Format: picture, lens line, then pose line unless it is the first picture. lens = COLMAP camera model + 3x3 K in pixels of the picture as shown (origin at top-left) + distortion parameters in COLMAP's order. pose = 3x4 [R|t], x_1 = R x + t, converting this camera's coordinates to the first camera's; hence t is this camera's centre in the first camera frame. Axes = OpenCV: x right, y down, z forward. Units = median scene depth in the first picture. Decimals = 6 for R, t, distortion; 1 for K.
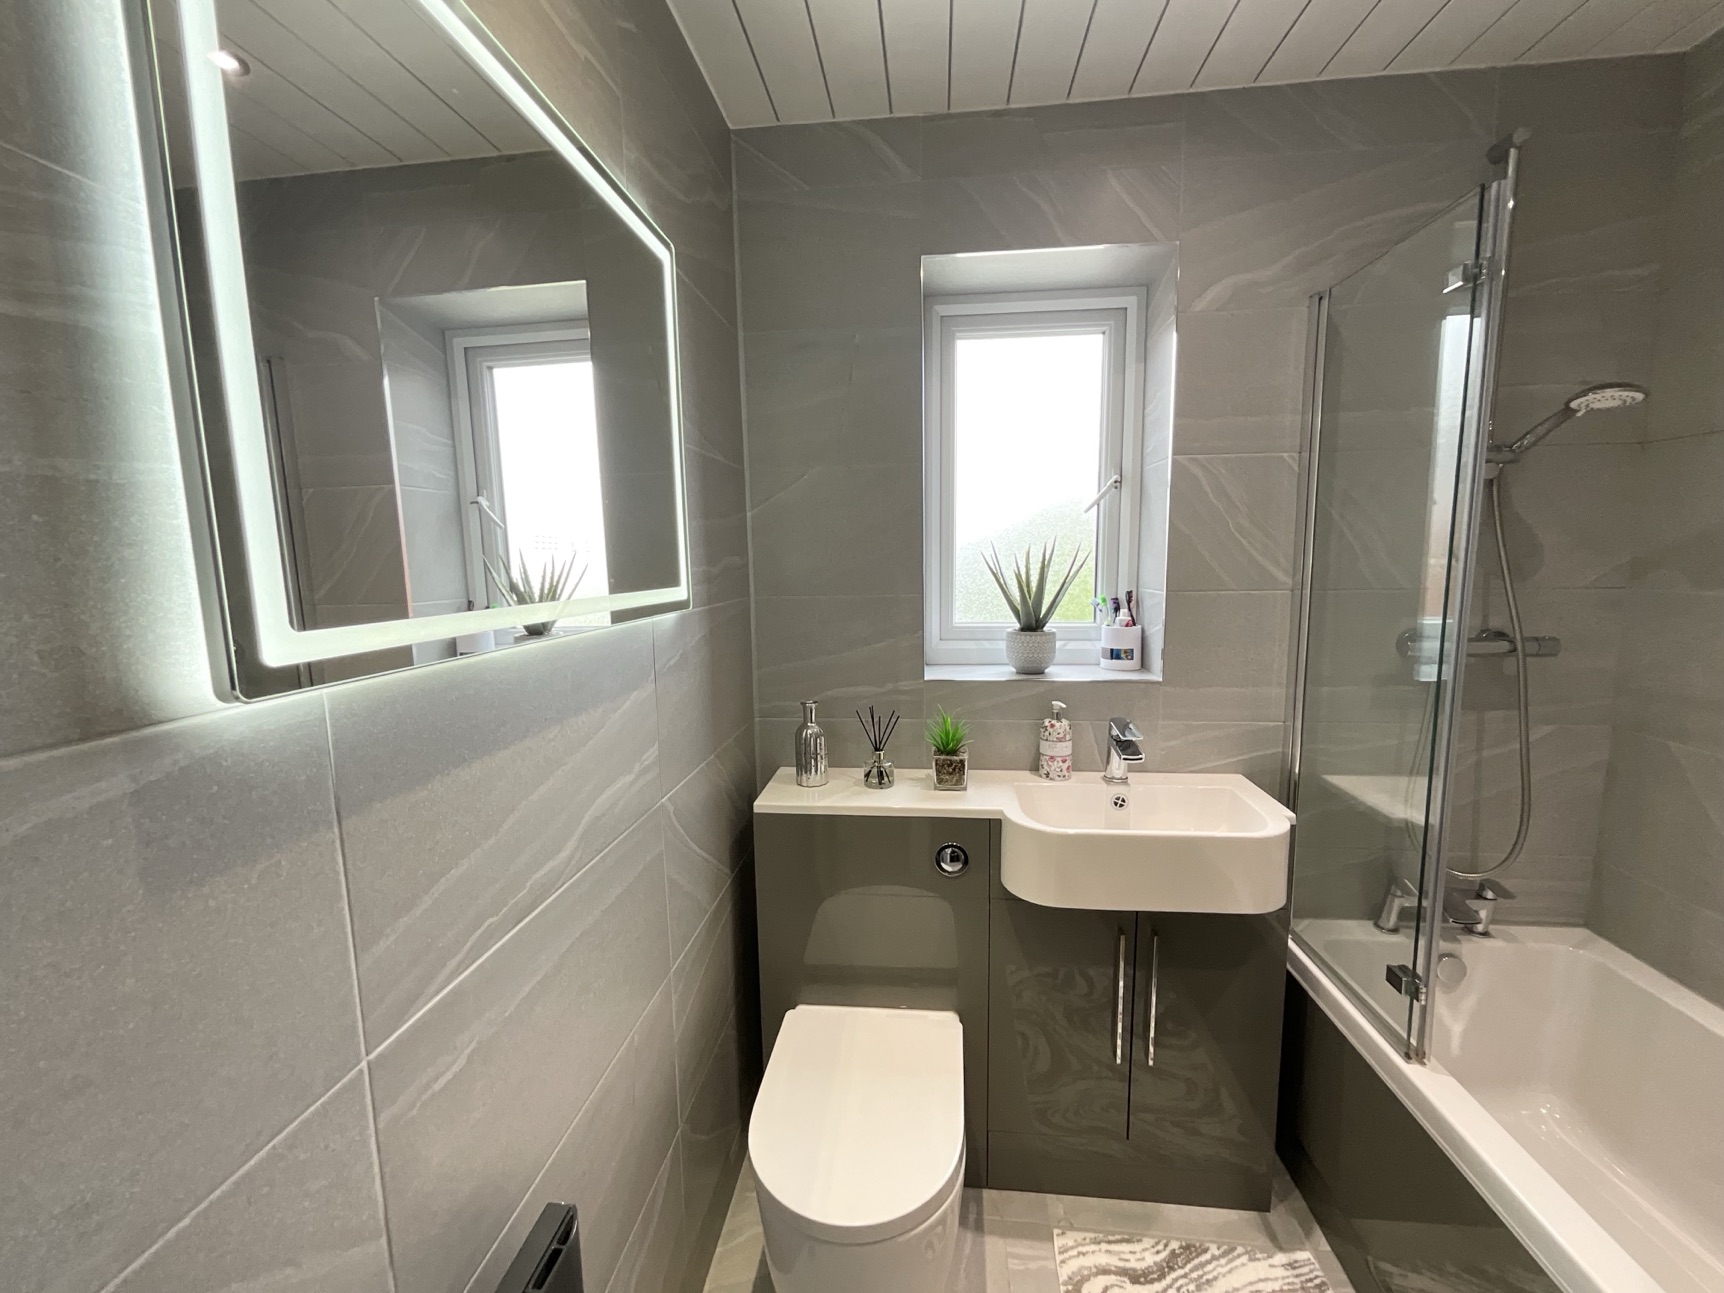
lens RADIAL K [[698.5, 0, 863.9], [0, 698.5, 645.8], [0, 0, 1]] dist [-0.002022, 0.000266]
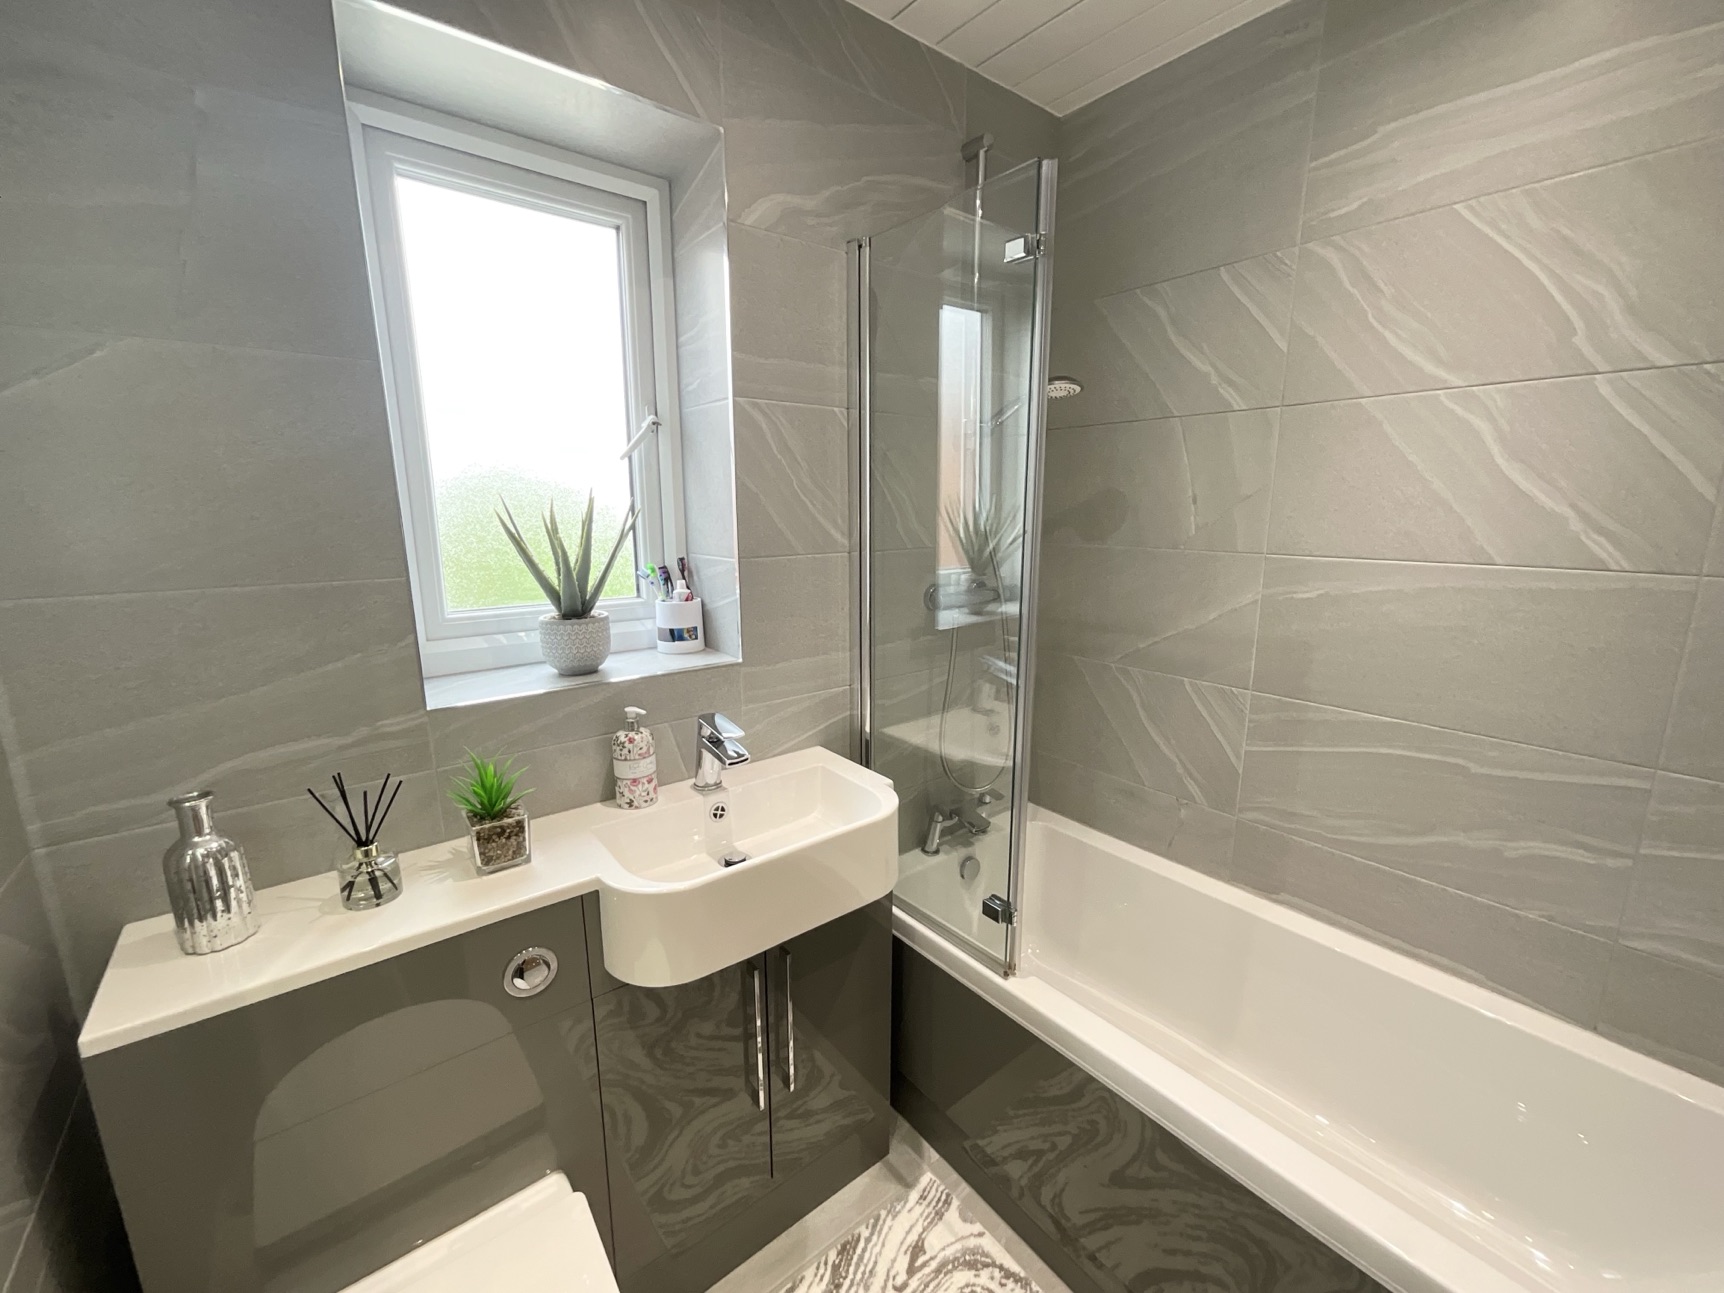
lens RADIAL K [[698.5, 0, 863.9], [0, 698.5, 645.8], [0, 0, 1]] dist [-0.002022, 0.000266]
pose [[0.717553, -0.125628, 0.685080, -0.059589], [0.080795, 0.991972, 0.097281, -0.042507], [-0.691802, -0.014453, 0.721943, 0.269402]]
